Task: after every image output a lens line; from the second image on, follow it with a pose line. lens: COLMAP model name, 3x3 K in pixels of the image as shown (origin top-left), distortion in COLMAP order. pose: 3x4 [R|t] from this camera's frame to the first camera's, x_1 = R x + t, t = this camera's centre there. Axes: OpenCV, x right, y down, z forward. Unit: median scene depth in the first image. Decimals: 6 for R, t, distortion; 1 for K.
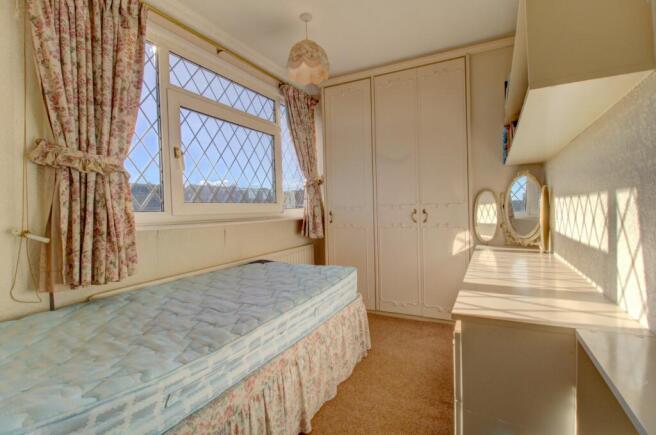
lens RADIAL K [[310.0, 0, 329.4], [0, 310.0, 212.4], [0, 0, 1]] dist [0.000345, -0.014543]
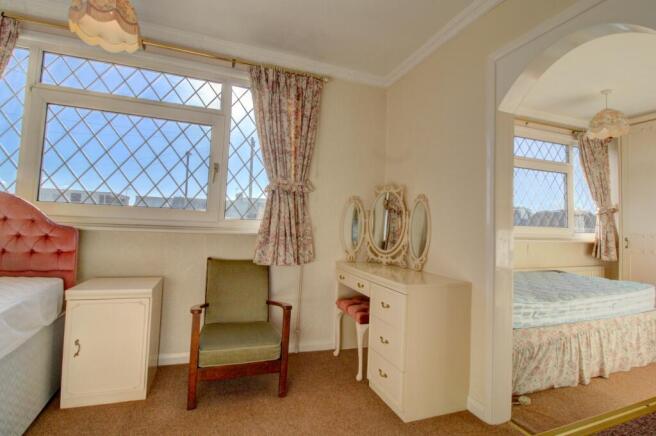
lens RADIAL K [[310.0, 0, 329.4], [0, 310.0, 212.9], [0, 0, 1]] dist [0.000345, -0.014543]
pose [[0.728454, 0.018194, -0.684853, -0.022674], [-0.056318, 0.997854, -0.033394, 0.005462], [0.682776, 0.062896, 0.727916, -0.534226]]
